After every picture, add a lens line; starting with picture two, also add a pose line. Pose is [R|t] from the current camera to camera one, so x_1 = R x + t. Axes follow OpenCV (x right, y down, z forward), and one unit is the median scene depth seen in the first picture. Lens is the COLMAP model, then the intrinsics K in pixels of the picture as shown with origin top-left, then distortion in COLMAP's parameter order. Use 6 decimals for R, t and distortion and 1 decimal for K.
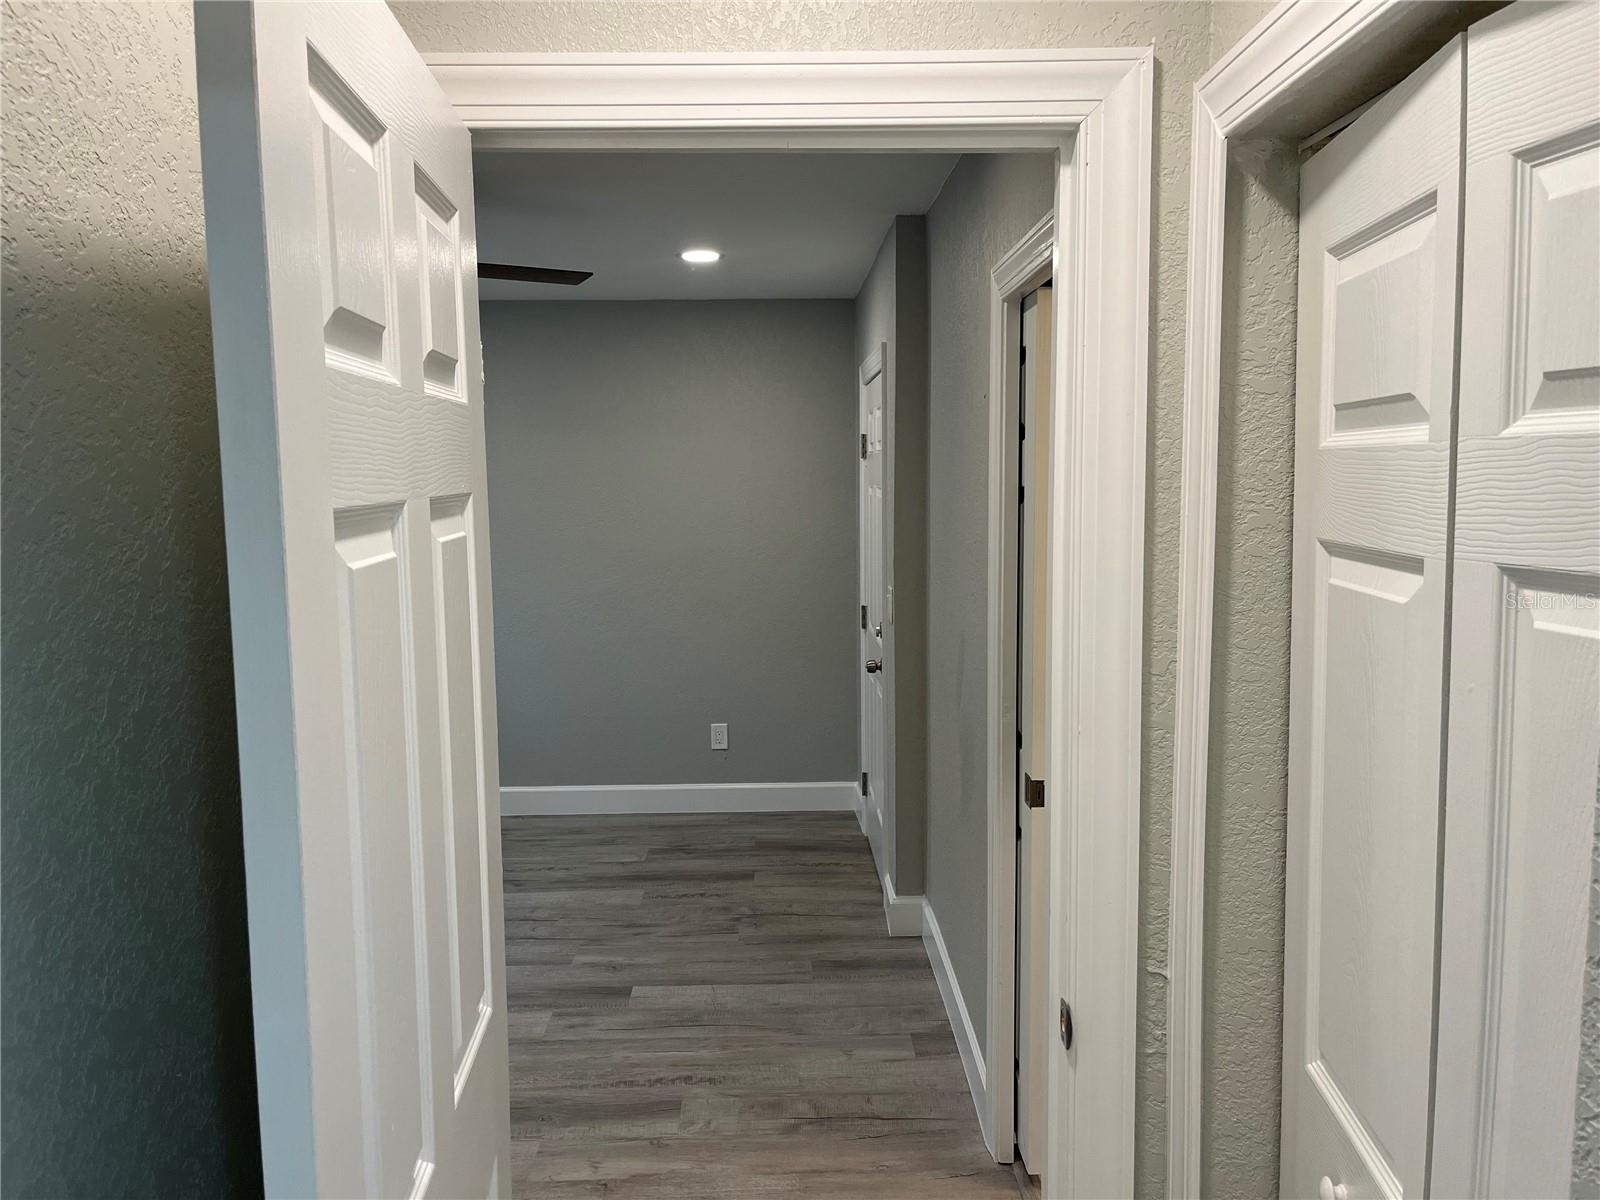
lens RADIAL K [[1222.8, 0, 799.8], [0, 1222.8, 602.1], [0, 0, 1]] dist [0.061507, -0.082647]
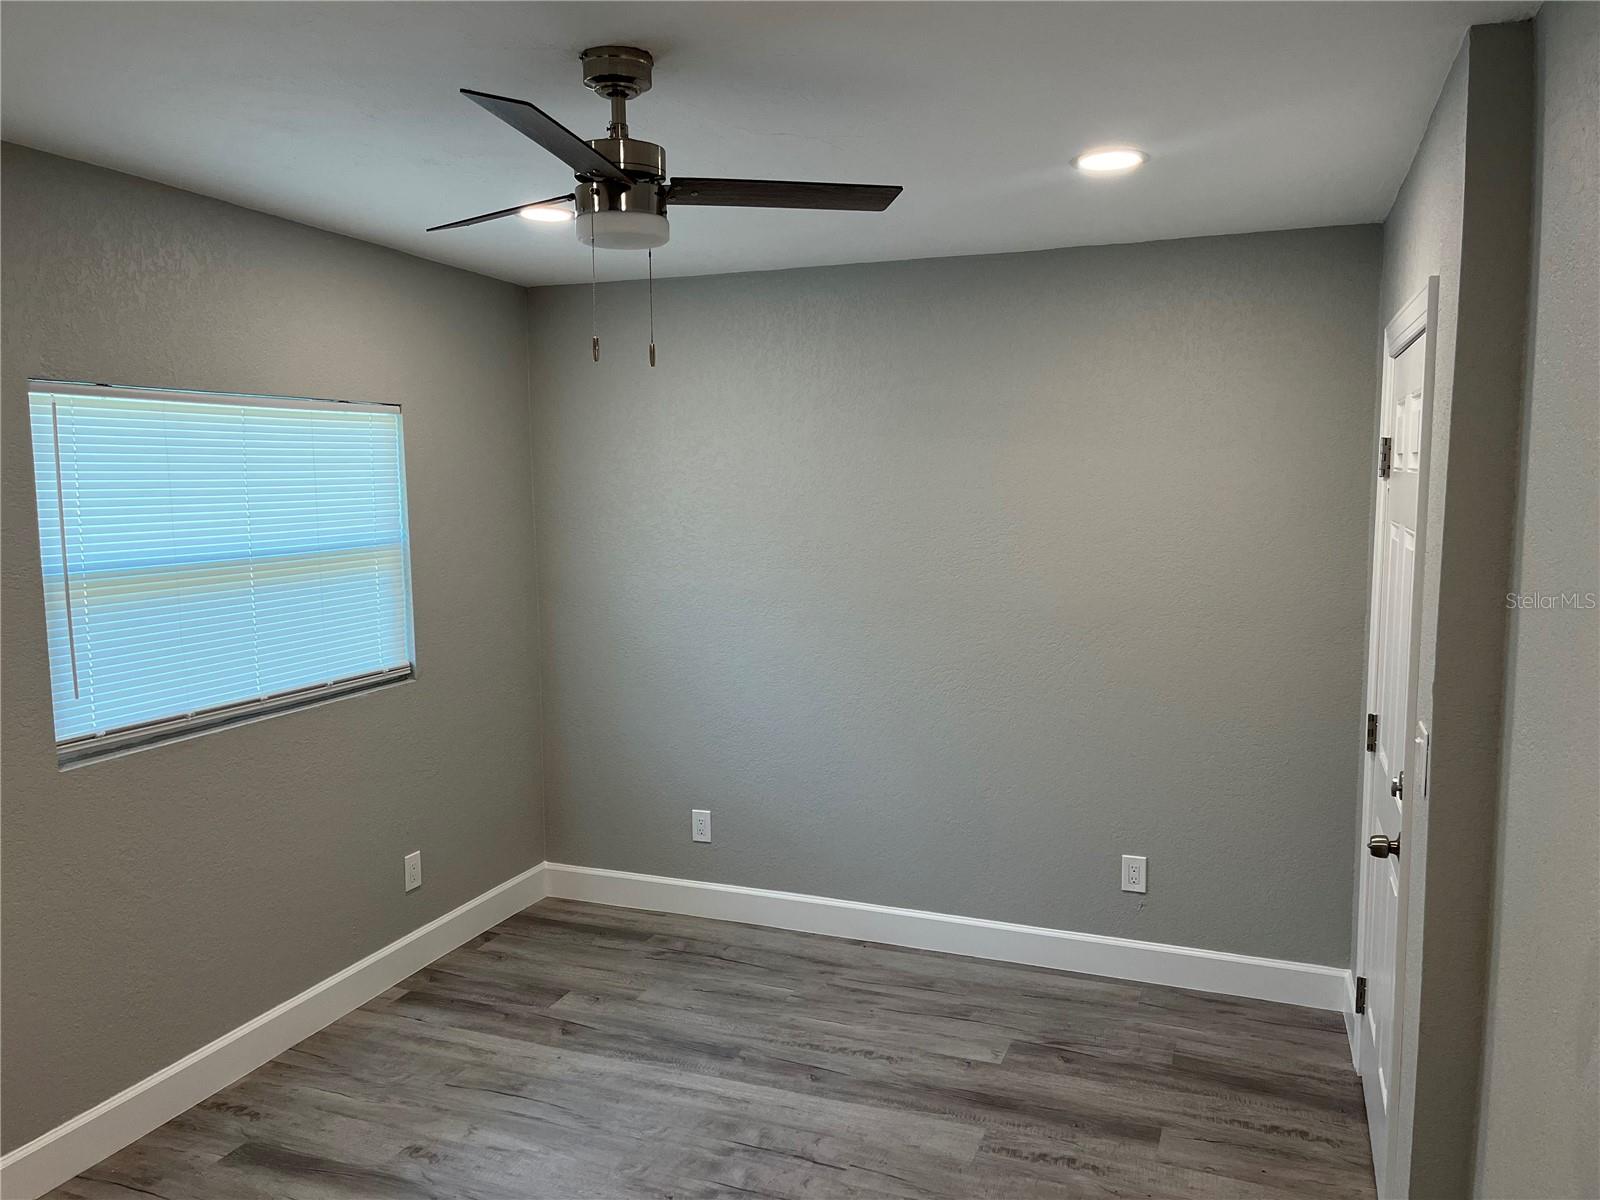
lens RADIAL K [[1222.8, 0, 786.2], [0, 1222.8, 627.8], [0, 0, 1]] dist [0.061507, -0.082647]
pose [[0.921525, 0.046036, -0.385581, 0.019577], [-0.037894, 0.998870, 0.028693, -0.053206], [0.386466, -0.011830, 0.922228, 0.337636]]
